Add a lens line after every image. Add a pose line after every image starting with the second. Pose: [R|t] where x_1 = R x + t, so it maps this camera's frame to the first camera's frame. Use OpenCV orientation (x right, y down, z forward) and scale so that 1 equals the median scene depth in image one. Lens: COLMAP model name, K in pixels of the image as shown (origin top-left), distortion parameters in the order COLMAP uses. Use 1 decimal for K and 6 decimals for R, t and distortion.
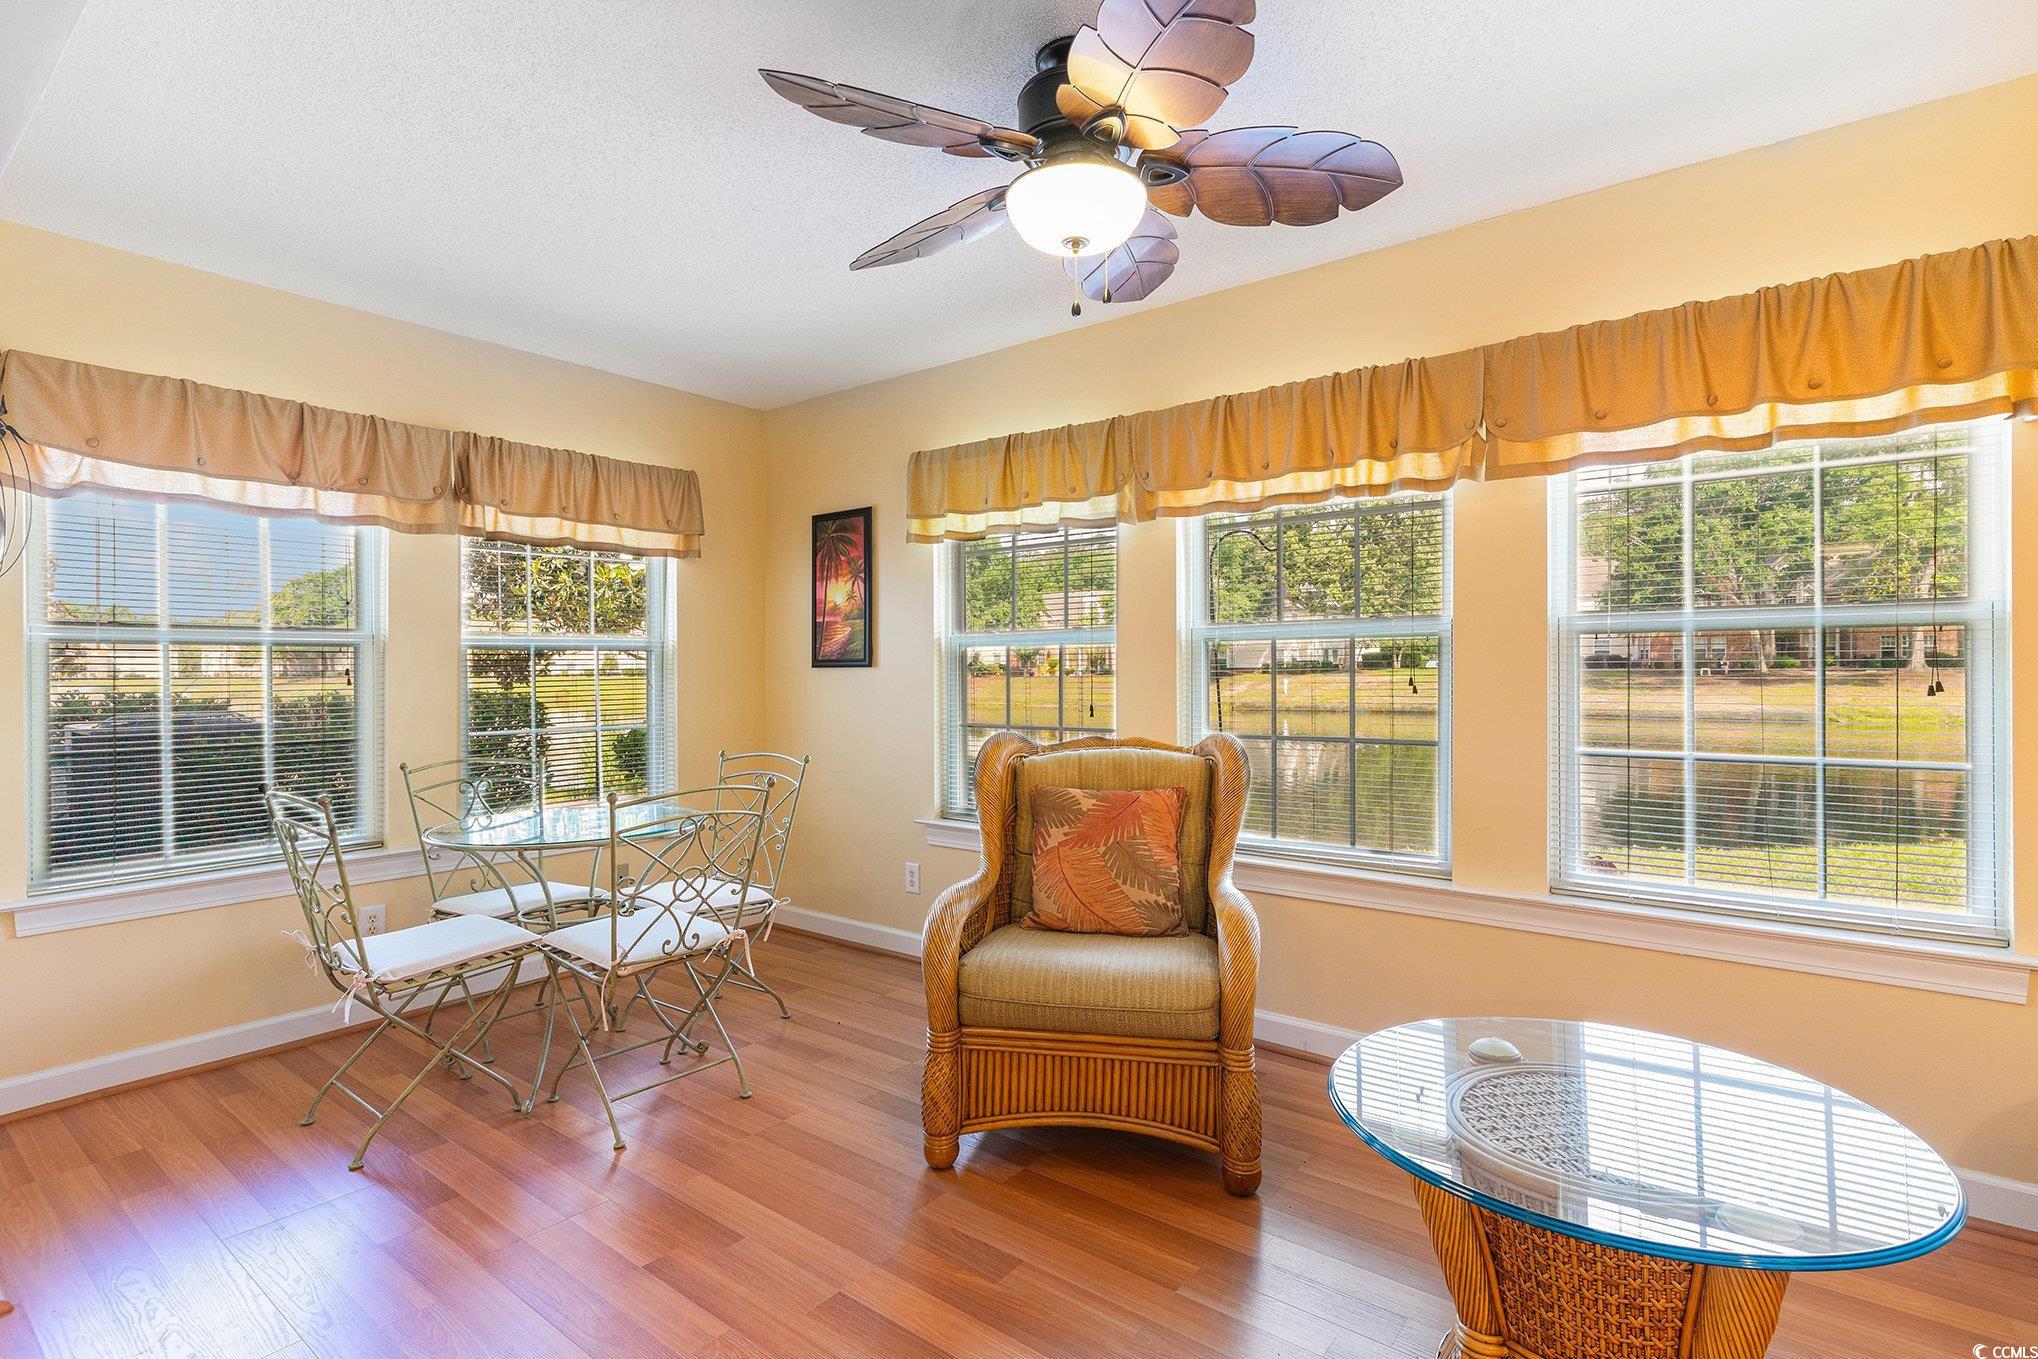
lens RADIAL K [[984.9, 0, 1002.6], [0, 984.9, 679.2], [0, 0, 1]] dist [0.004480, -0.001068]
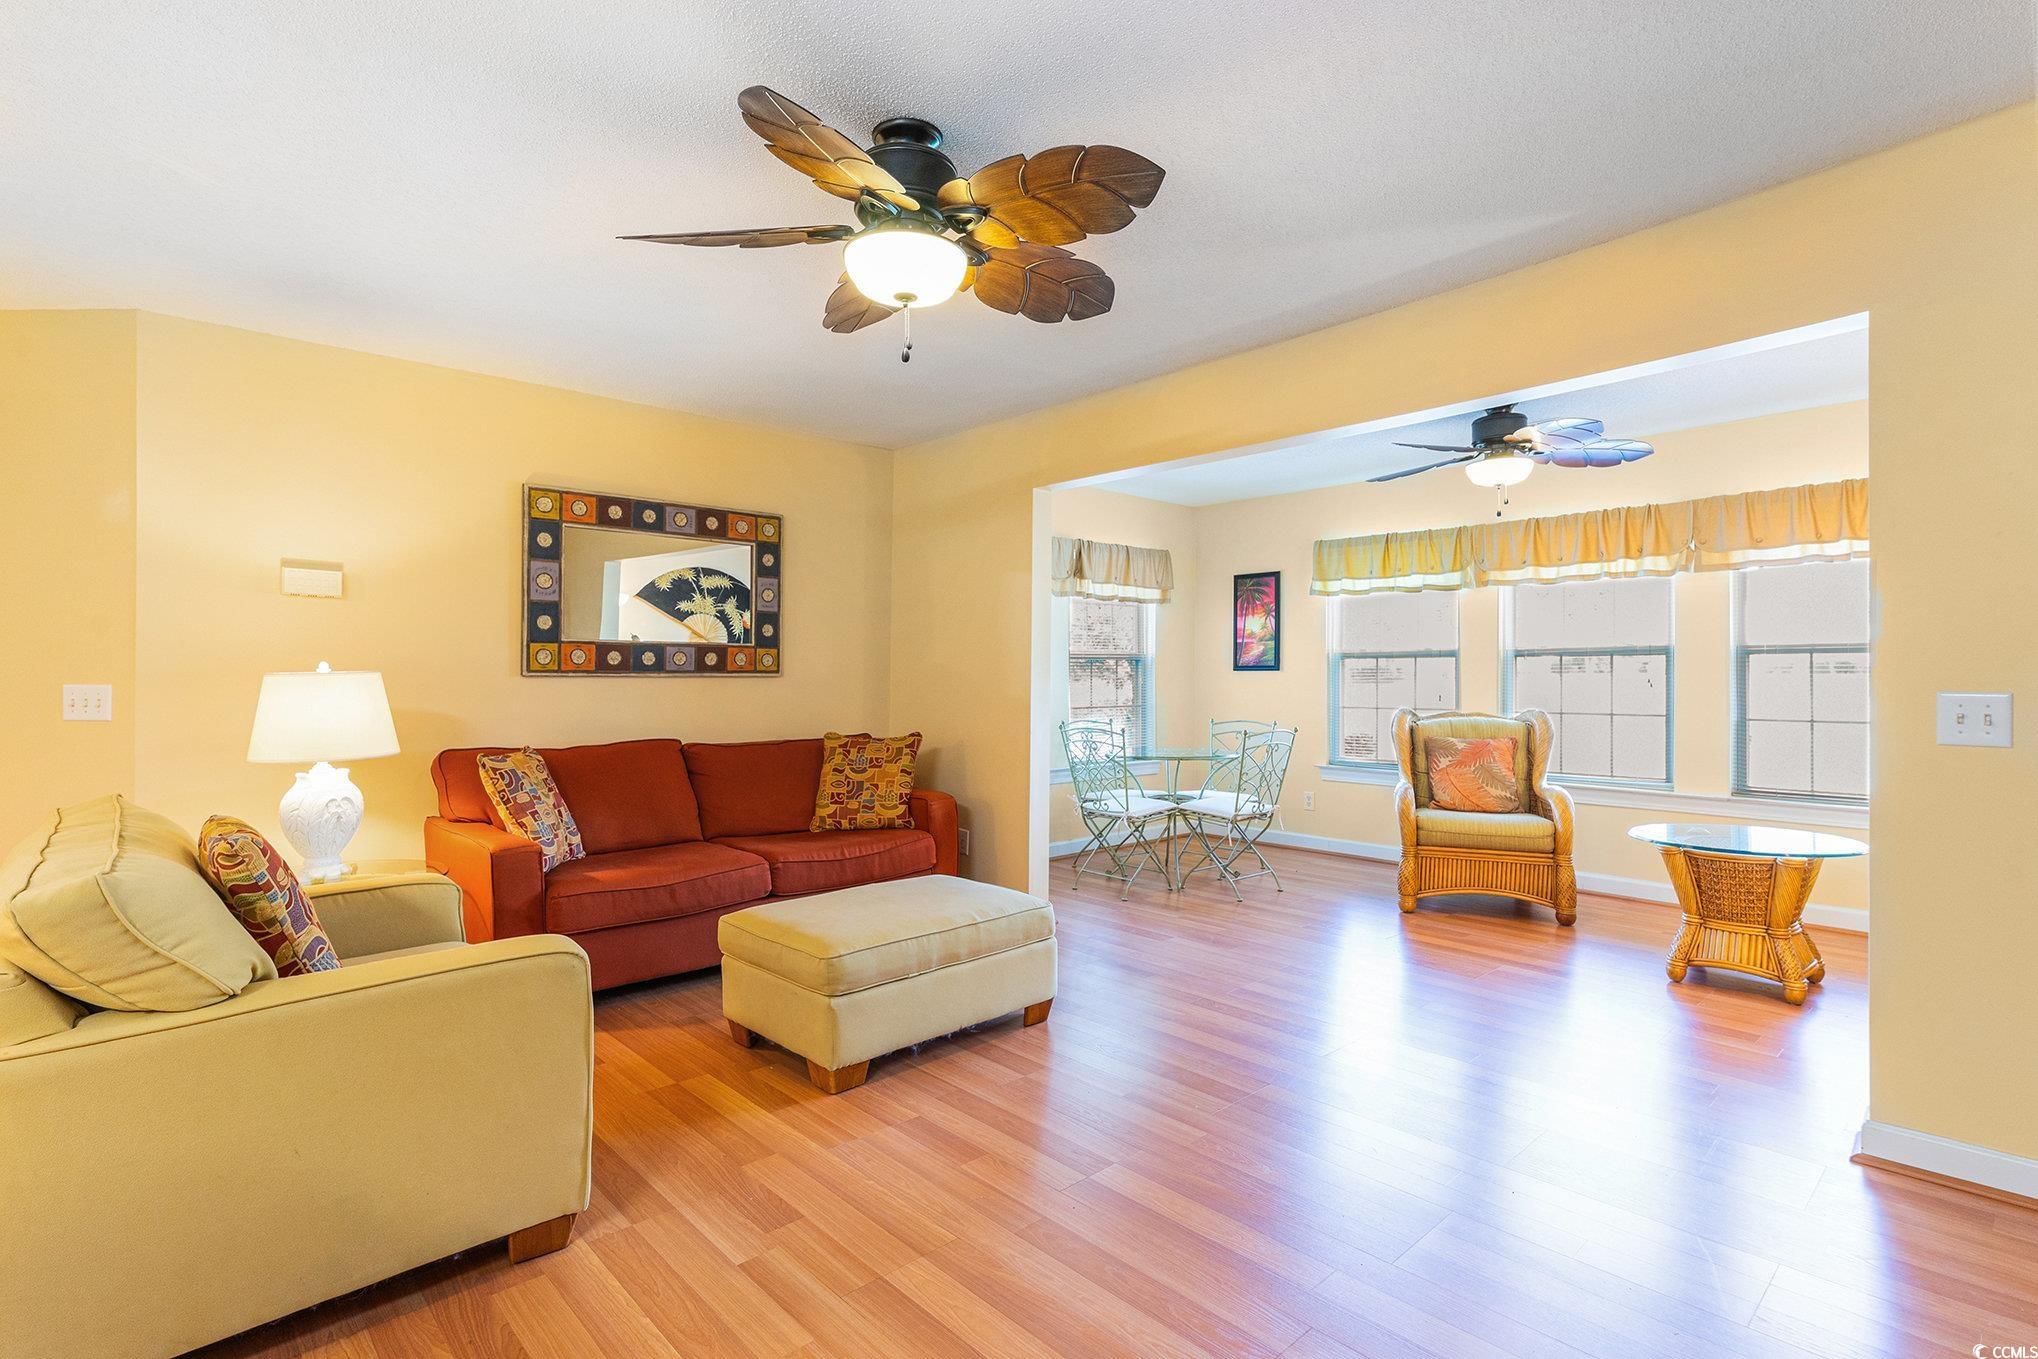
lens RADIAL K [[984.9, 0, 1037.5], [0, 984.9, 675.8], [0, 0, 1]] dist [0.004480, -0.001068]
pose [[0.991546, 0.004845, -0.129663, -0.444231], [-0.005919, 0.999951, -0.007900, 0.014665], [0.129619, 0.008601, 0.991527, -0.900886]]
